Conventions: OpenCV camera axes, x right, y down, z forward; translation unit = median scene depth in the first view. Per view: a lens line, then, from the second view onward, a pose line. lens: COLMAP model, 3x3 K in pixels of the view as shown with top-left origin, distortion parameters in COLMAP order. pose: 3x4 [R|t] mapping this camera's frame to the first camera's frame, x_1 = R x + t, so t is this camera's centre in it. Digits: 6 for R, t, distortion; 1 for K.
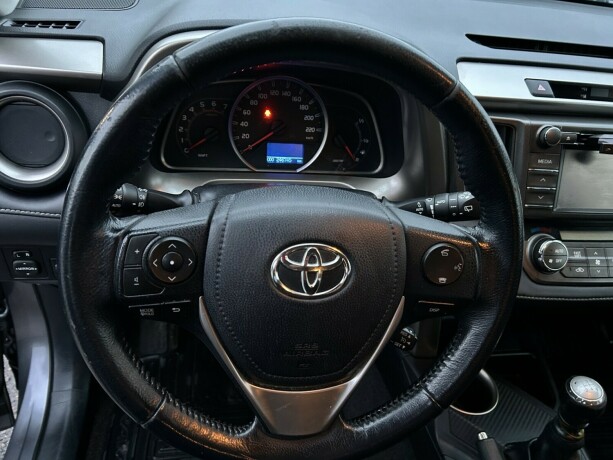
lens RADIAL K [[472.0, 0, 300.9], [0, 472.0, 233.8], [0, 0, 1]] dist [0.032581, -0.039616]
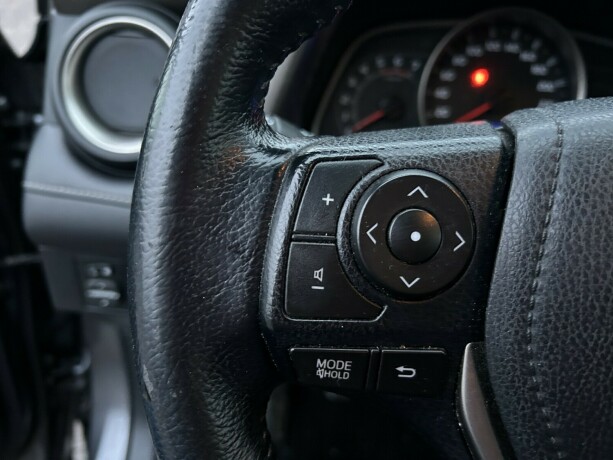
lens RADIAL K [[472.0, 0, 308.0], [0, 472.0, 231.3], [0, 0, 1]] dist [0.032581, -0.039616]
pose [[0.982116, 0.040472, -0.183875, -0.173852], [-0.072669, 0.982430, -0.171903, 0.076740], [0.173687, 0.182190, 0.967801, 0.380729]]
